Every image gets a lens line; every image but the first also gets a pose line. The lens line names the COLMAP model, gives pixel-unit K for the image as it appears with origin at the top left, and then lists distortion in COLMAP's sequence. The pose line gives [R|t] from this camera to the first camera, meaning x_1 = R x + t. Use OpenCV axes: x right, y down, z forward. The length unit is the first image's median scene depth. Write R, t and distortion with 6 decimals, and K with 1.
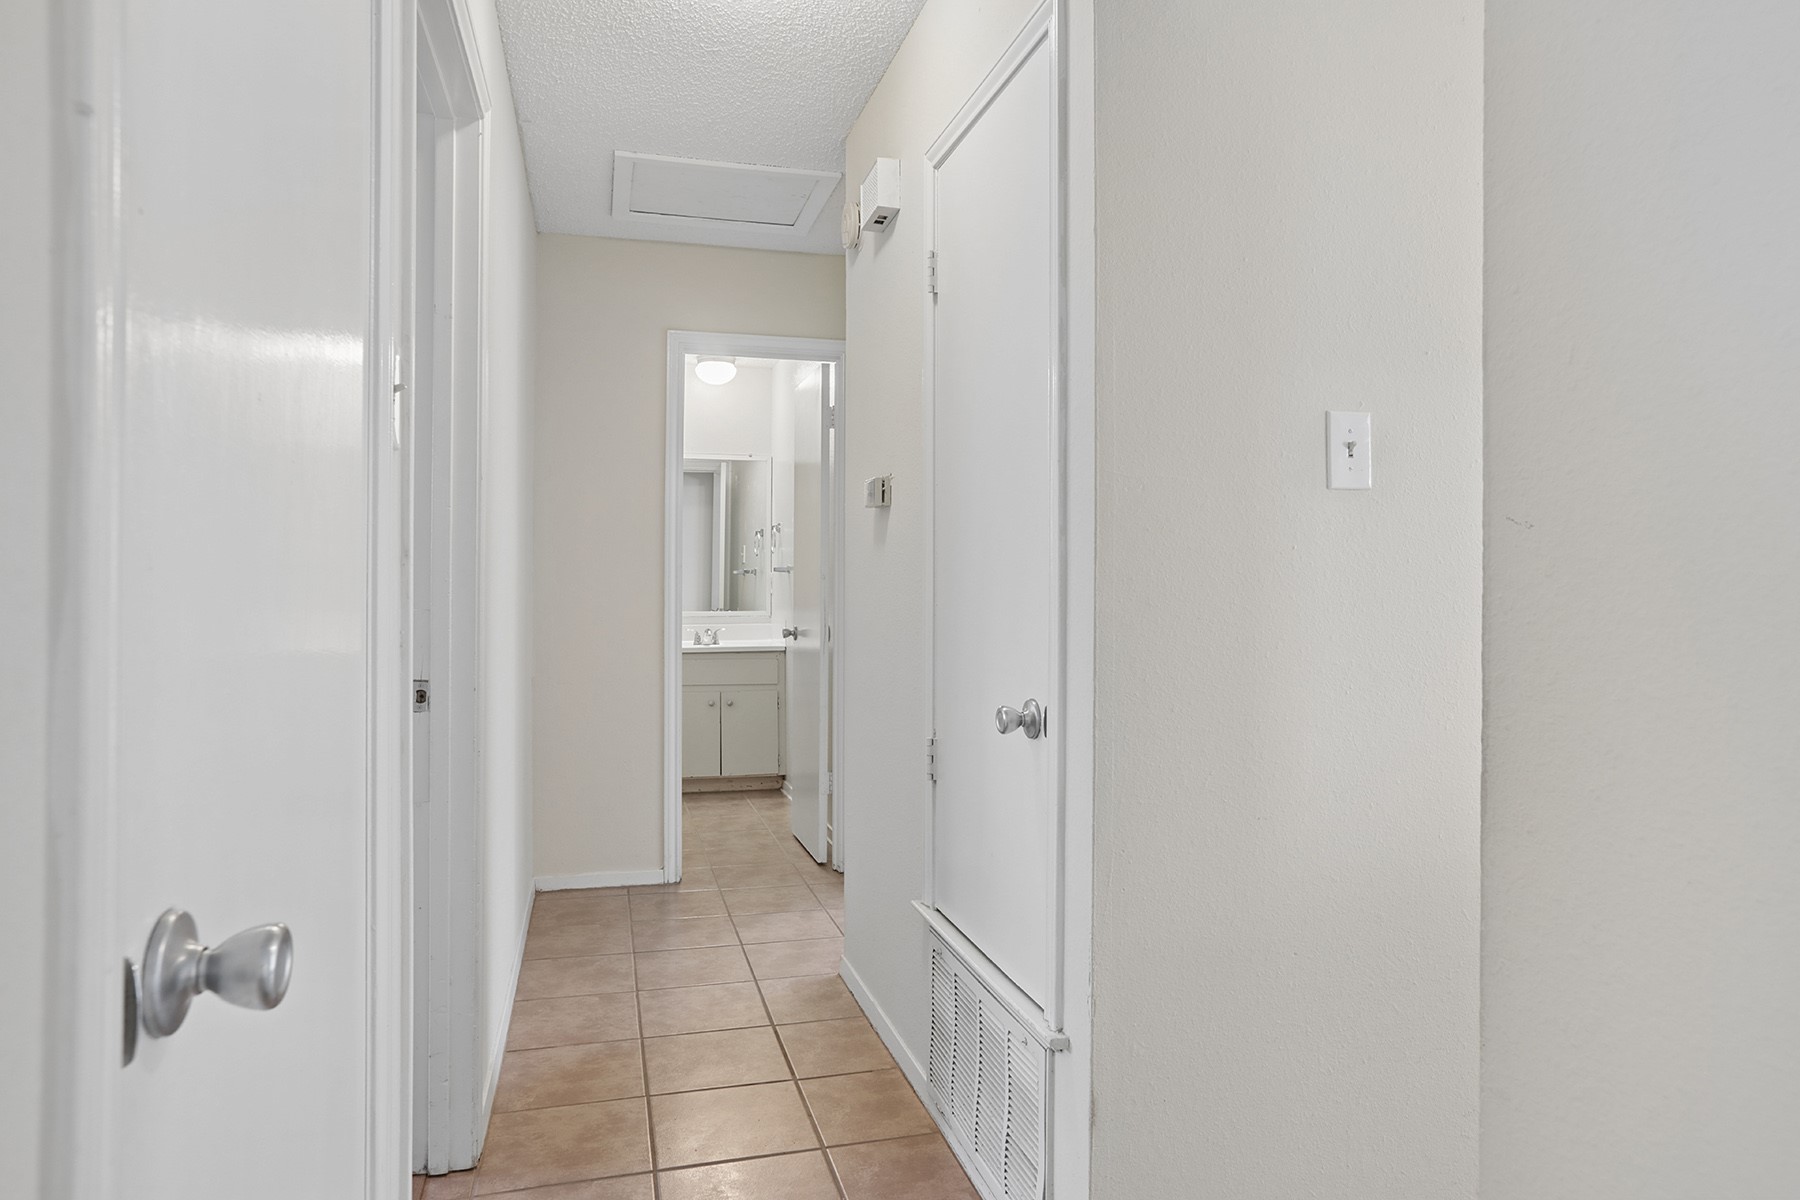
lens RADIAL K [[1130.9, 0, 900.0], [0, 1130.9, 598.1], [0, 0, 1]] dist [-0.000311, -0.000005]
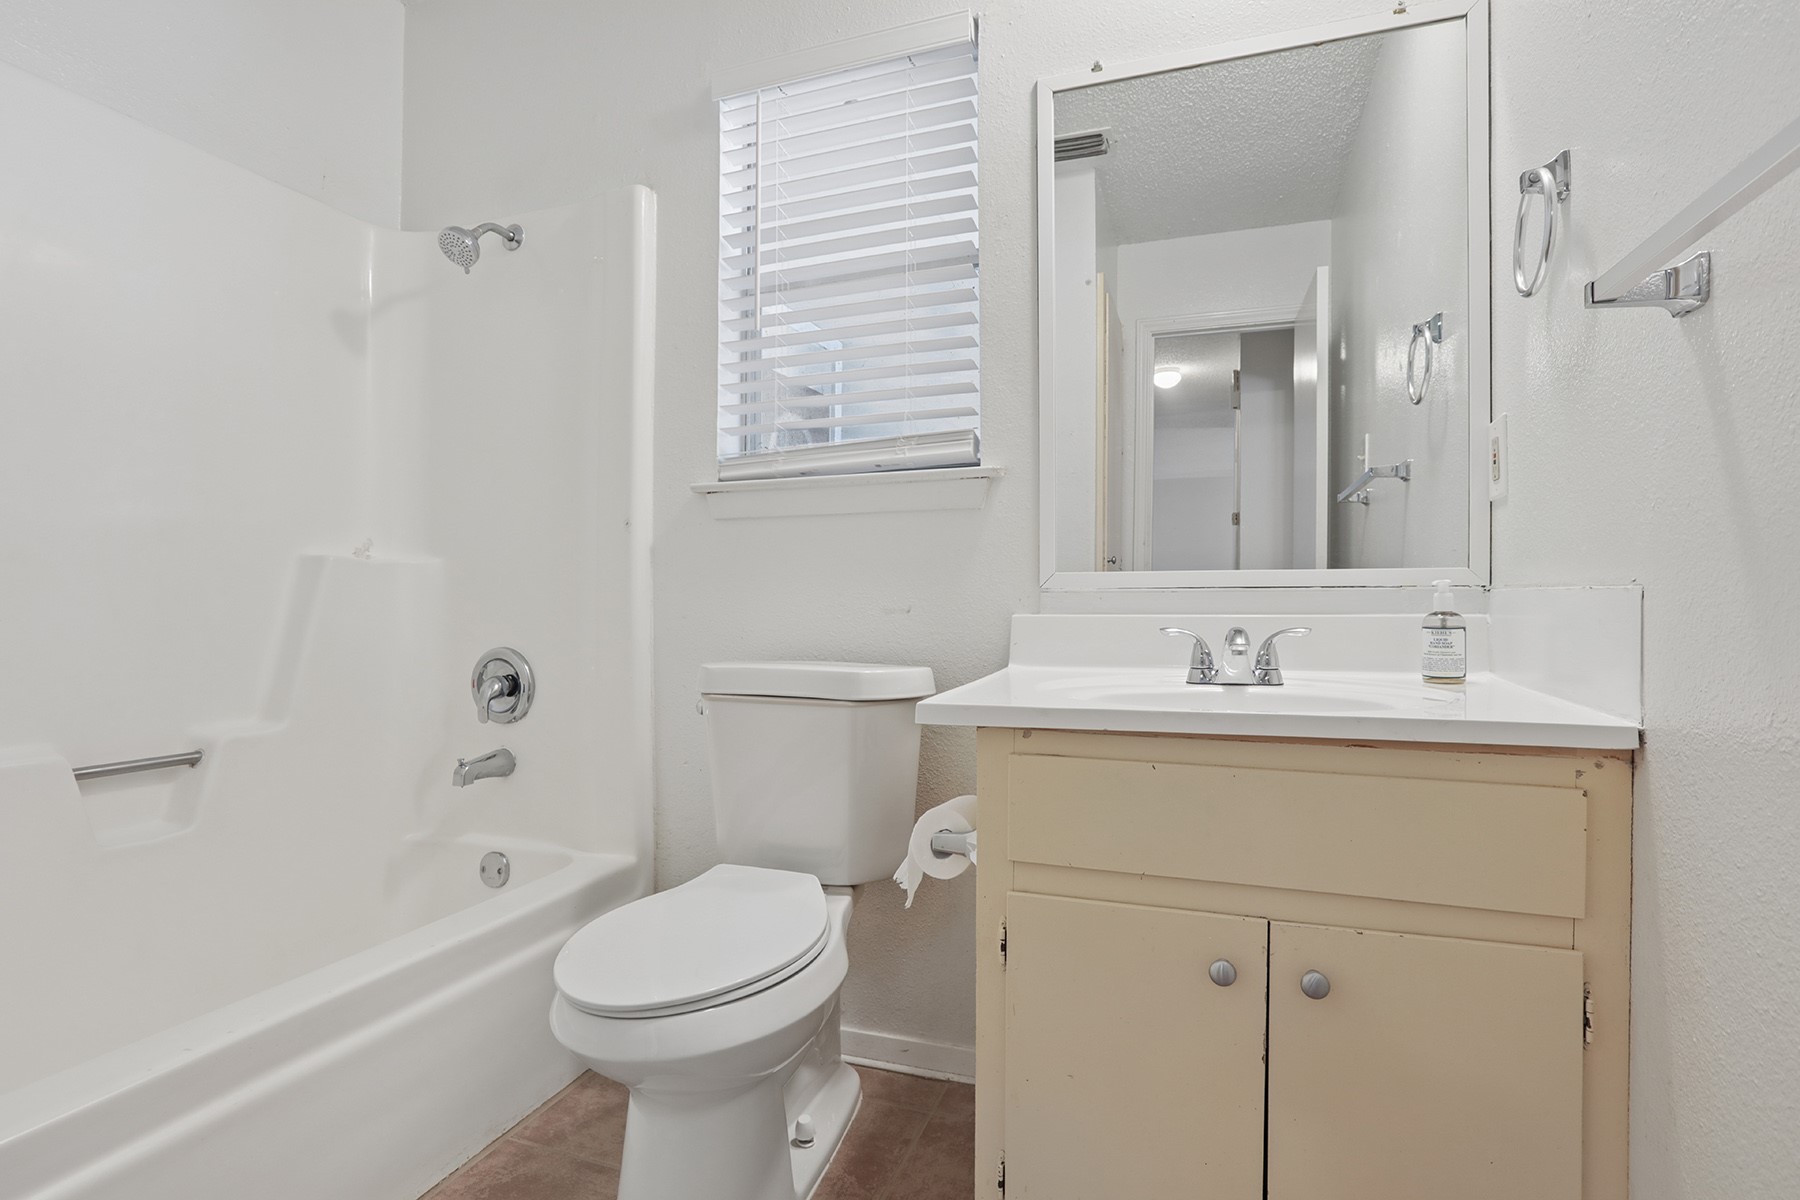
lens RADIAL K [[873.5, 0, 902.8], [0, 873.5, 600.5], [0, 0, 1]] dist [-0.000766, 0.000638]
pose [[0.813293, -0.002804, -0.581848, -0.115978], [0.002793, 0.999996, -0.000914, 0.021036], [0.581848, -0.000882, 0.813297, 0.809365]]
